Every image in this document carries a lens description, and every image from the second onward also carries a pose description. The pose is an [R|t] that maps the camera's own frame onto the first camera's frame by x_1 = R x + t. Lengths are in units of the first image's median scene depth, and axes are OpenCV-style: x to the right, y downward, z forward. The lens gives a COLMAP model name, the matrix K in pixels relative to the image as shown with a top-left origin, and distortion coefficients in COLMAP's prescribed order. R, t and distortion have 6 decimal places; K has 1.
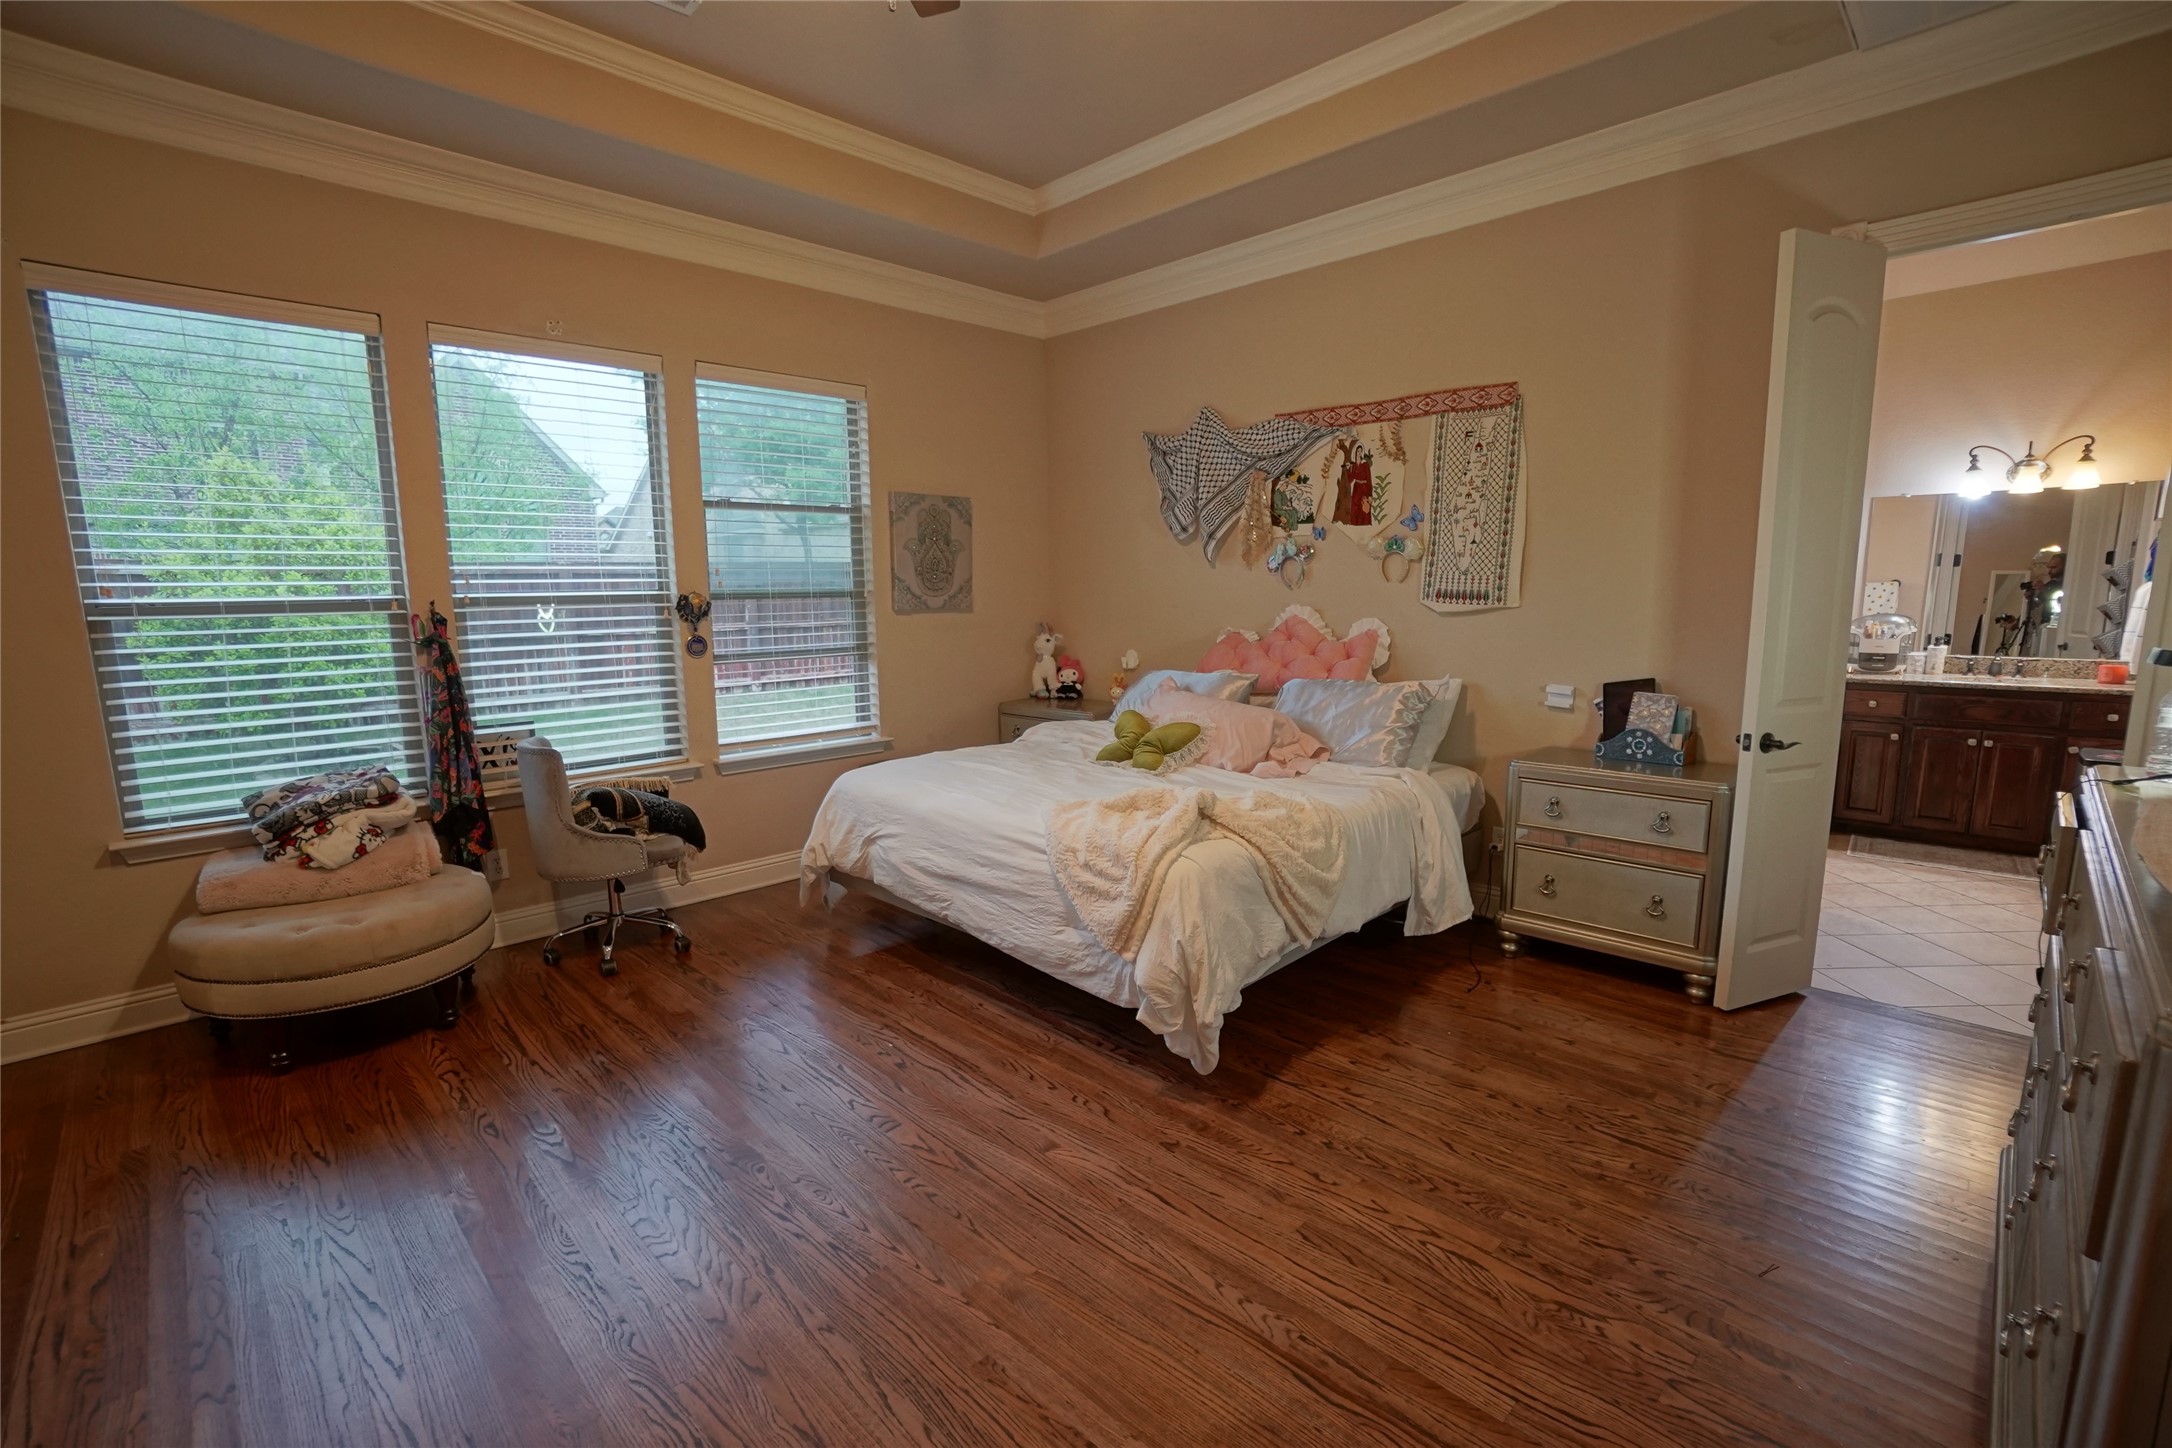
lens RADIAL K [[962.9, 0, 1077.9], [0, 962.9, 744.2], [0, 0, 1]] dist [-0.058501, 0.022368]
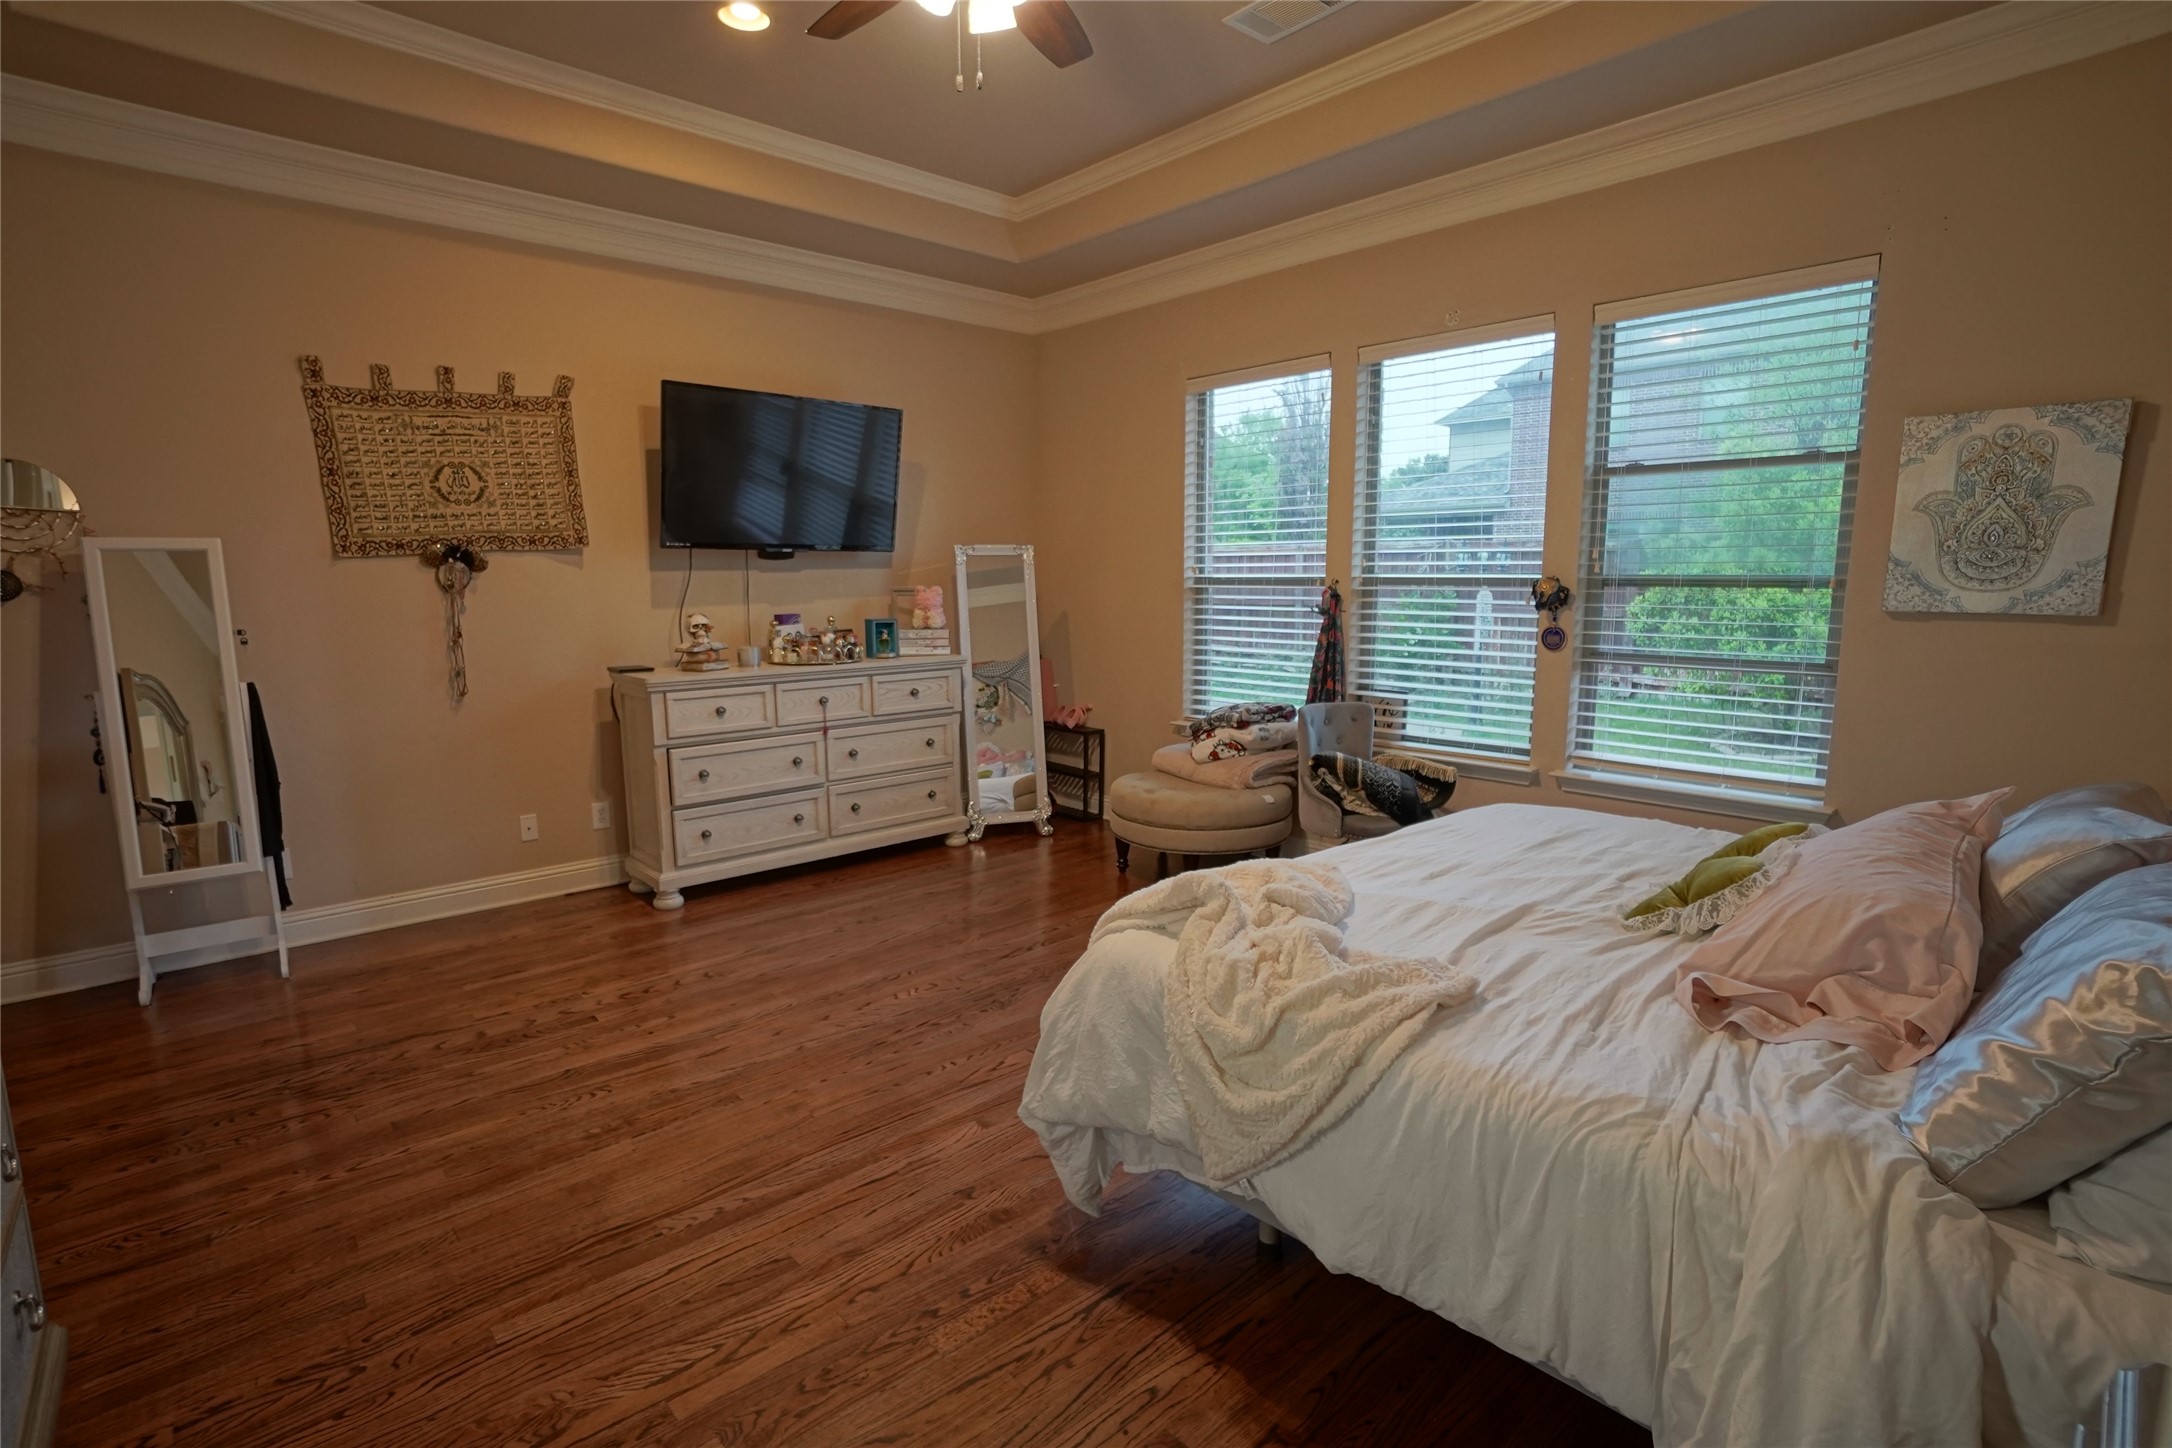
lens RADIAL K [[1046.0, 0, 1082.8], [0, 1046.0, 730.7], [0, 0, 1]] dist [-0.002553, -0.000327]
pose [[-0.042716, 0.161555, -0.985939, 0.882574], [-0.155905, 0.973672, 0.166300, -0.172112], [0.986848, 0.160817, -0.016404, 0.917316]]
